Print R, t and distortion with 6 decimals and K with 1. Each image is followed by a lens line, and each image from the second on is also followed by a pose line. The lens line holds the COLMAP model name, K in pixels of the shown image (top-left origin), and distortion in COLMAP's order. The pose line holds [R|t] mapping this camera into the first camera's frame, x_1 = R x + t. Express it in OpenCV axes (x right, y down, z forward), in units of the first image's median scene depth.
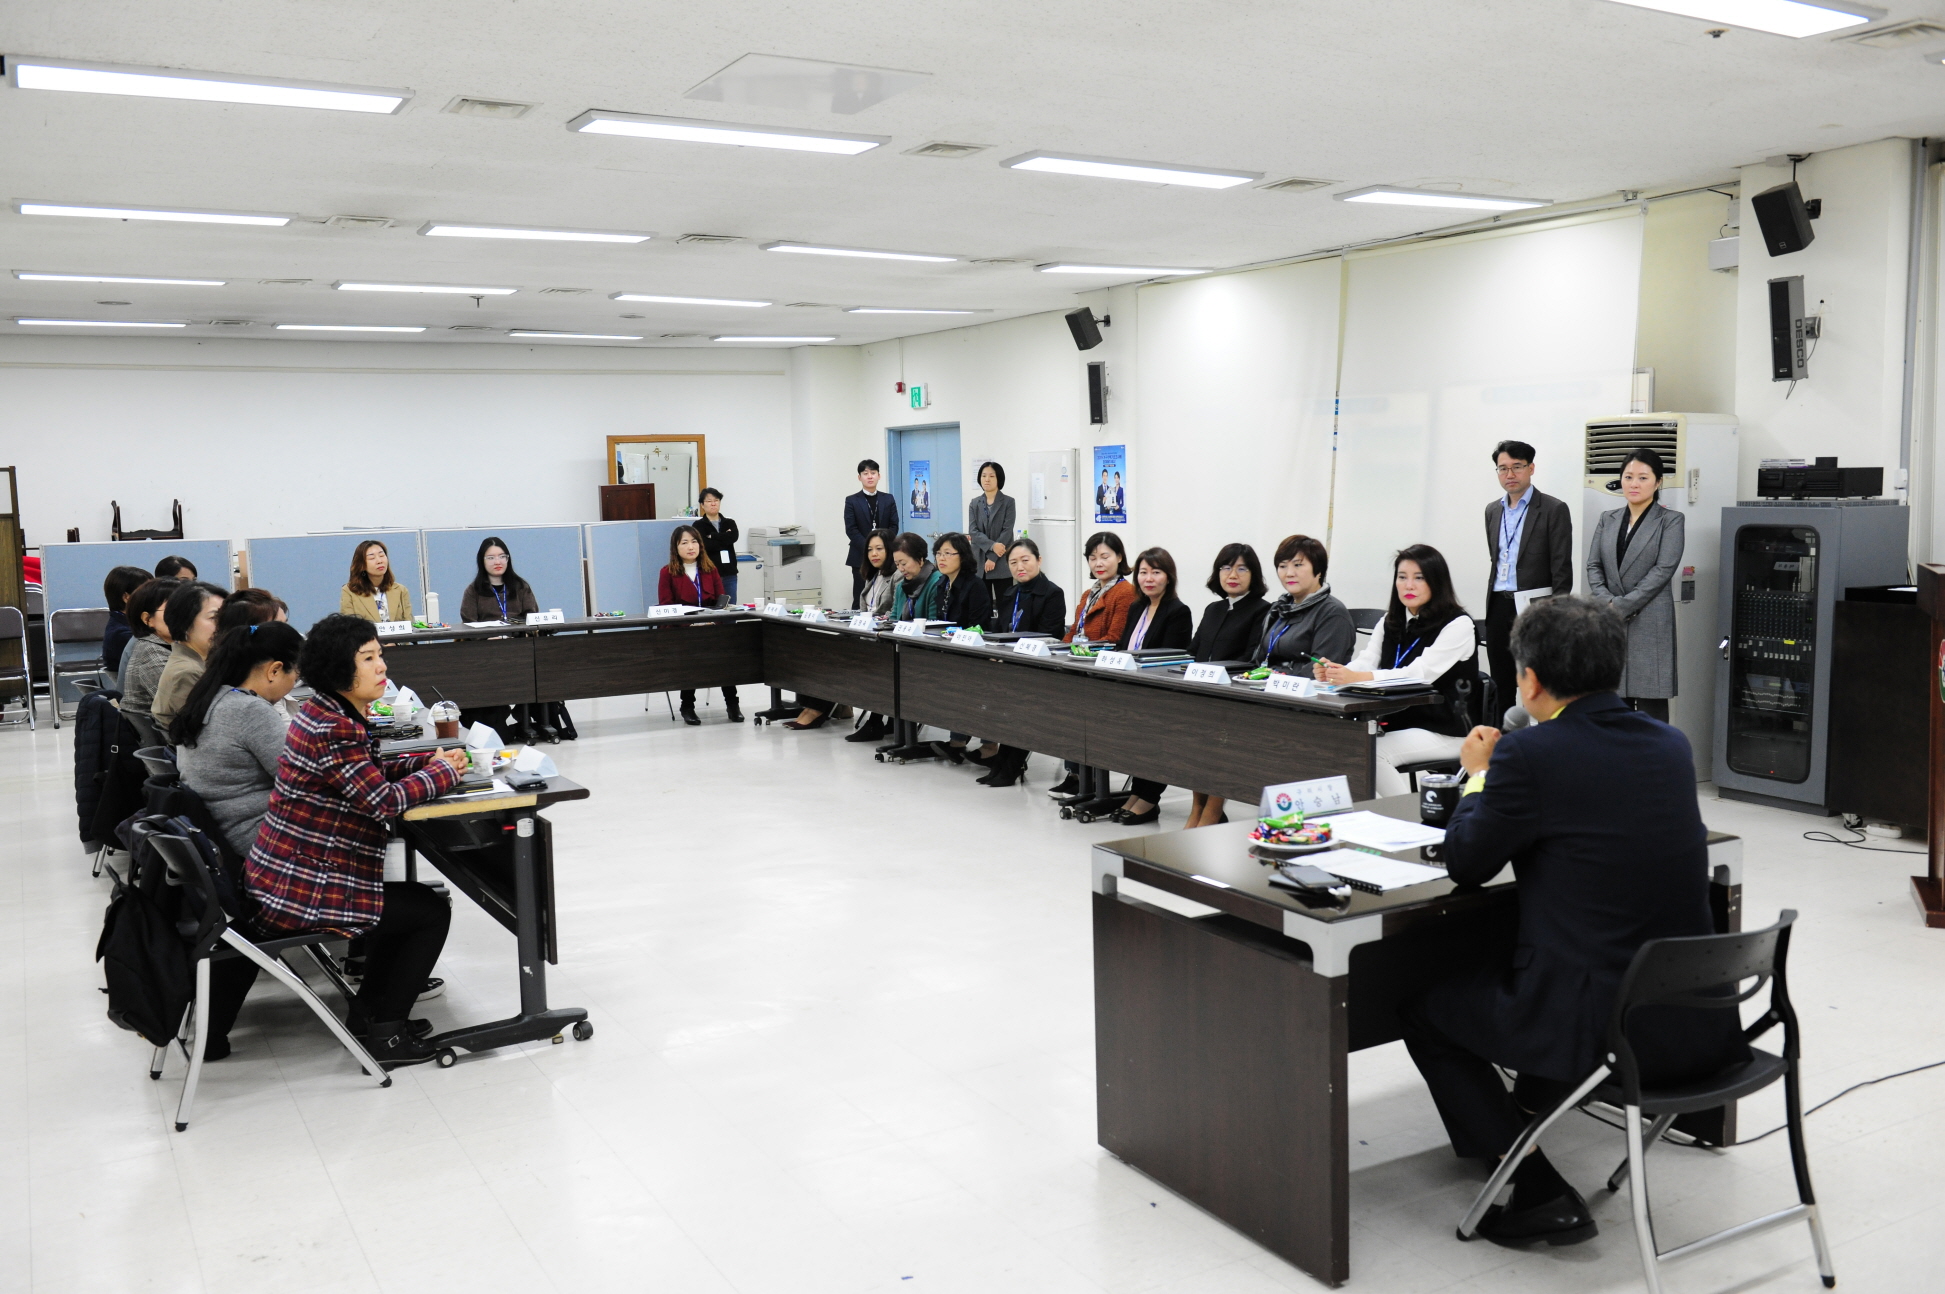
lens RADIAL K [[1641.9, 0, 972.6], [0, 1641.9, 647.6], [0, 0, 1]] dist [0.040359, -0.175104]
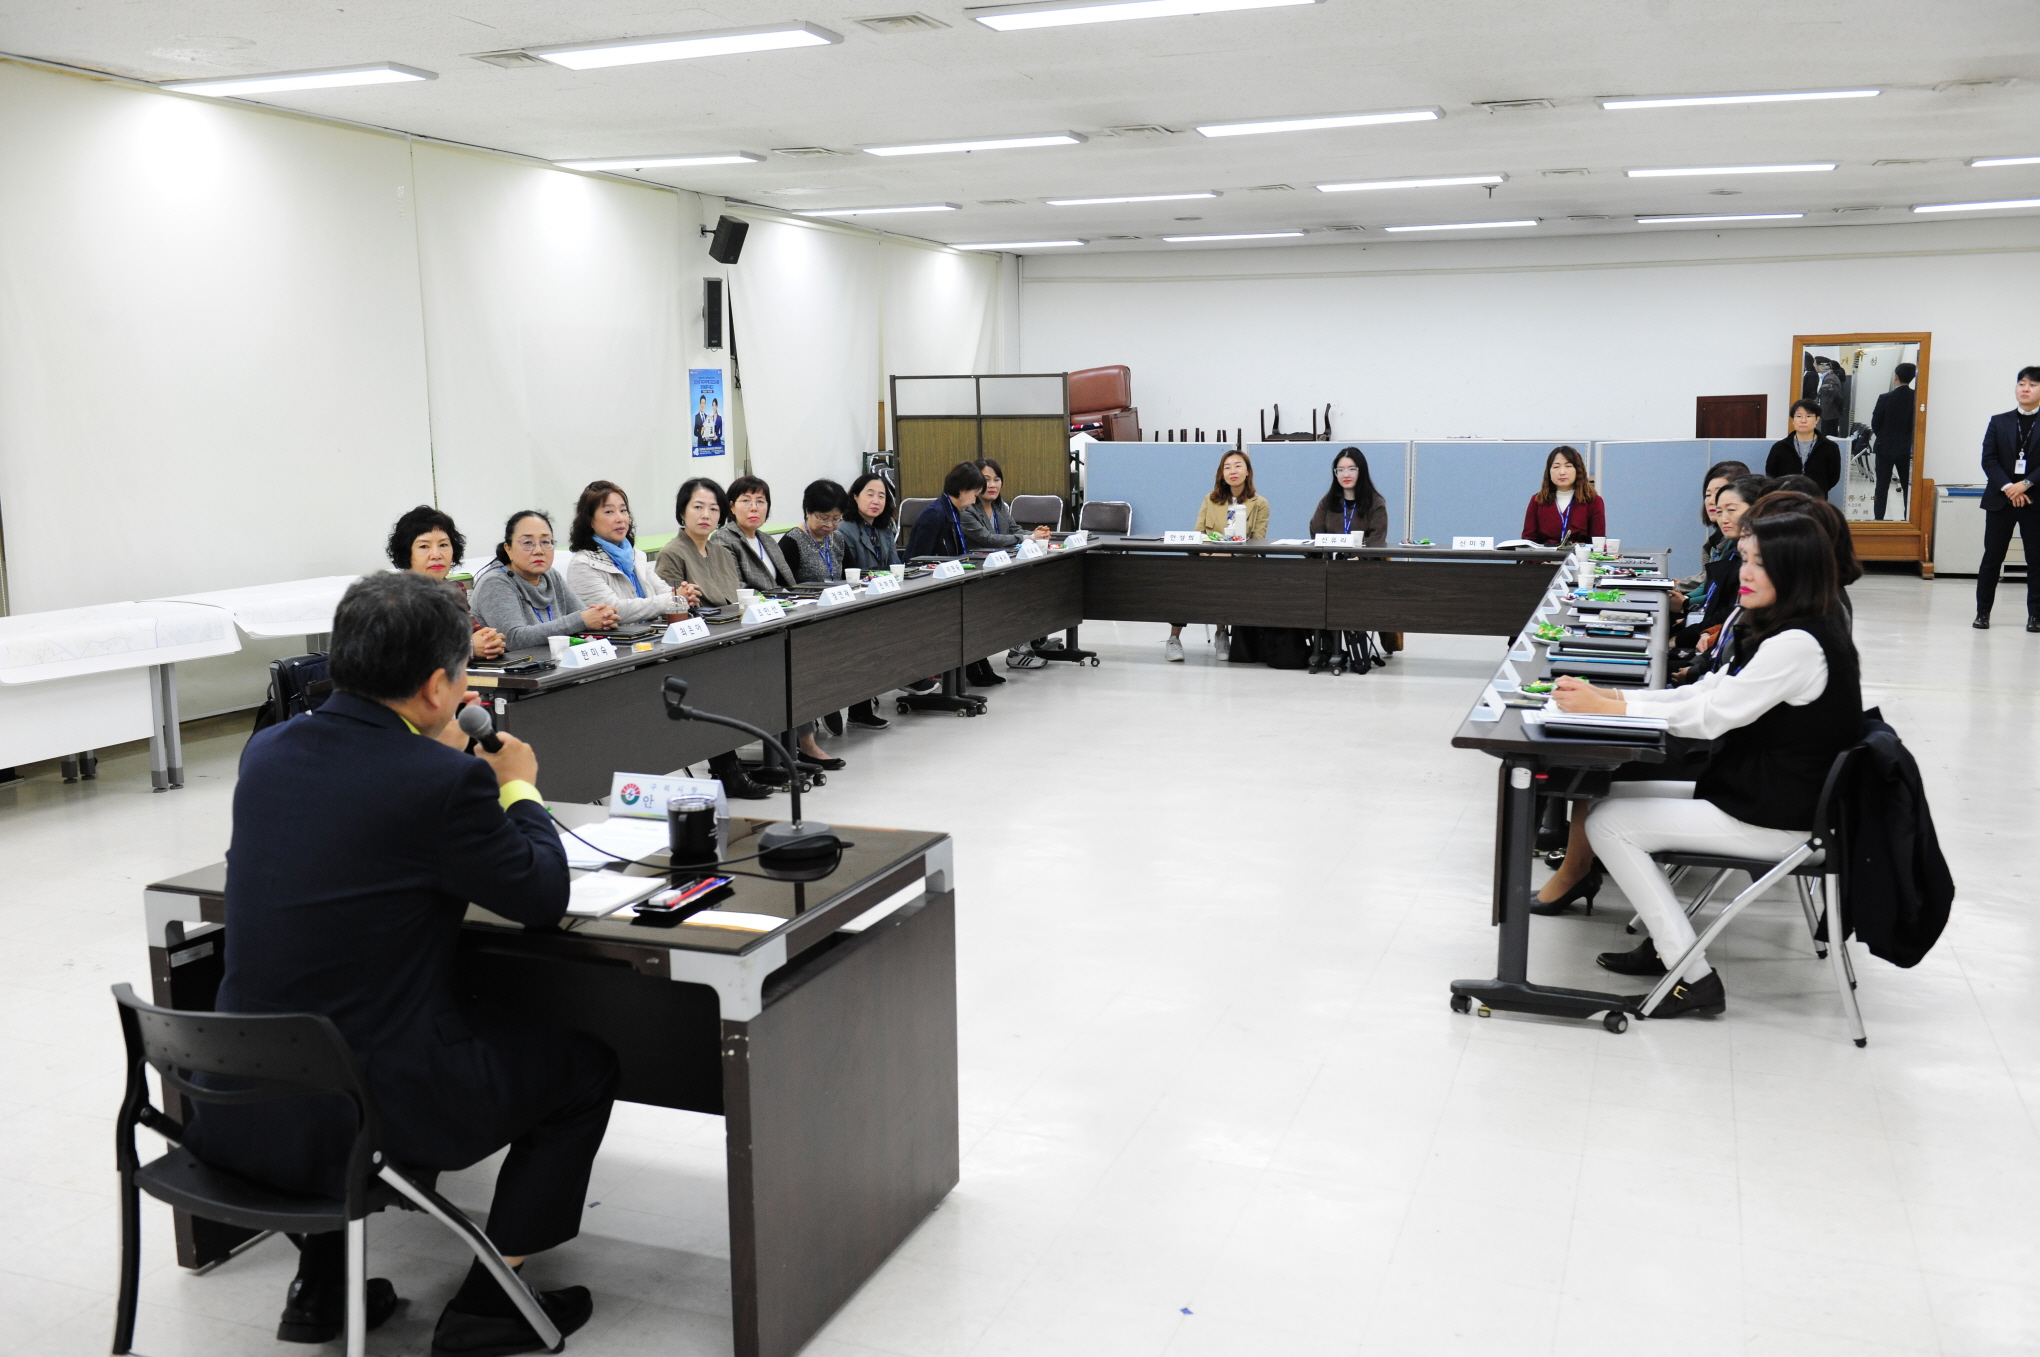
lens RADIAL K [[1722.1, 0, 1020.1], [0, 1722.1, 679.1], [0, 0, 1]] dist [0.040359, -0.175104]
pose [[0.615727, 0.139096, -0.775585, 0.359327], [-0.084016, 0.990274, 0.110900, -0.029896], [0.783467, -0.003122, 0.621425, 0.225797]]
